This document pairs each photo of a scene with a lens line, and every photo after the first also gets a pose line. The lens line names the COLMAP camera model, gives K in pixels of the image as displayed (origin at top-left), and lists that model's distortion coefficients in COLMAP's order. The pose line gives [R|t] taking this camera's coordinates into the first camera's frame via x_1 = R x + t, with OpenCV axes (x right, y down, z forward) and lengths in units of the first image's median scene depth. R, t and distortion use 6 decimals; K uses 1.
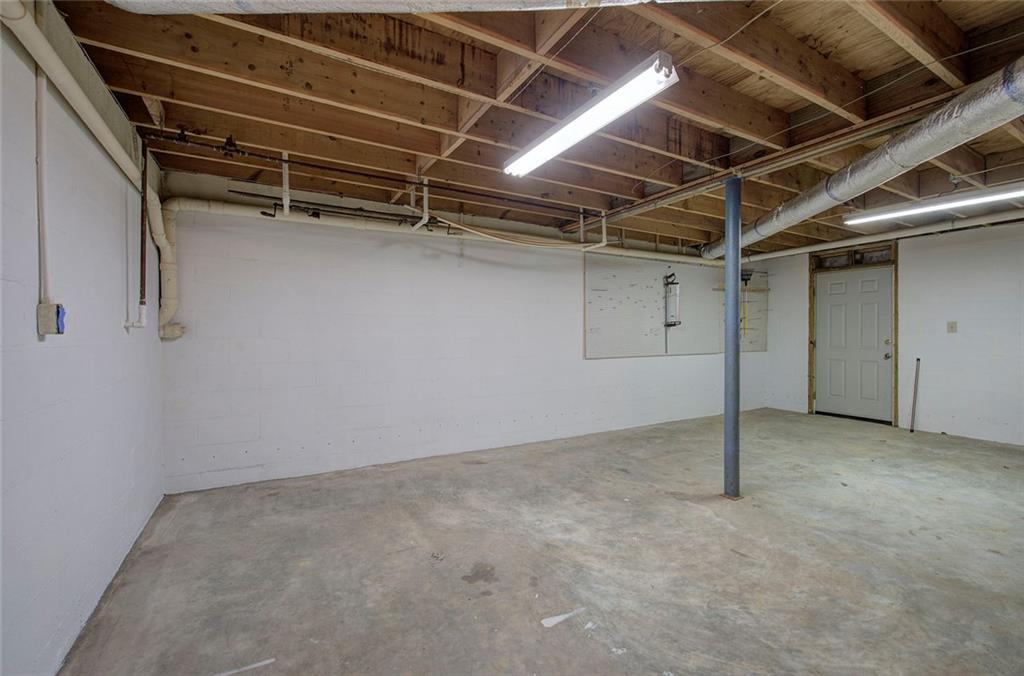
lens RADIAL K [[436.7, 0, 513.4], [0, 436.7, 335.2], [0, 0, 1]] dist [-0.003127, 0.001067]
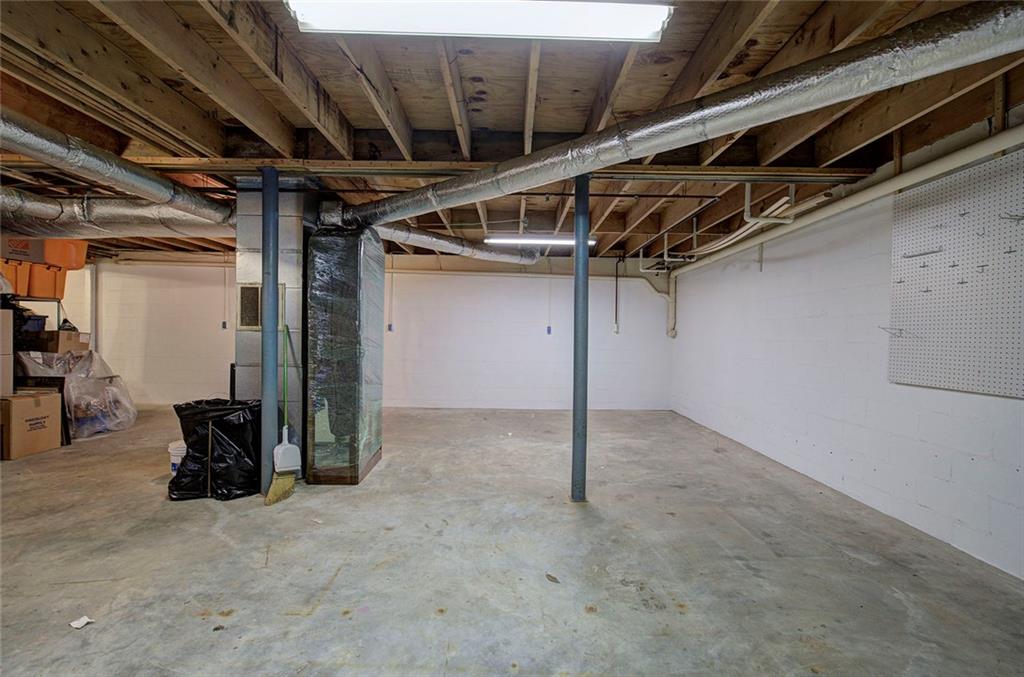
lens RADIAL K [[436.7, 0, 513.4], [0, 436.7, 335.7], [0, 0, 1]] dist [-0.003127, 0.001067]
pose [[-0.495086, -0.000143, -0.868844, 1.434351], [-0.016975, 0.999811, 0.009509, -0.005208], [0.868678, 0.019456, -0.494994, 1.358383]]
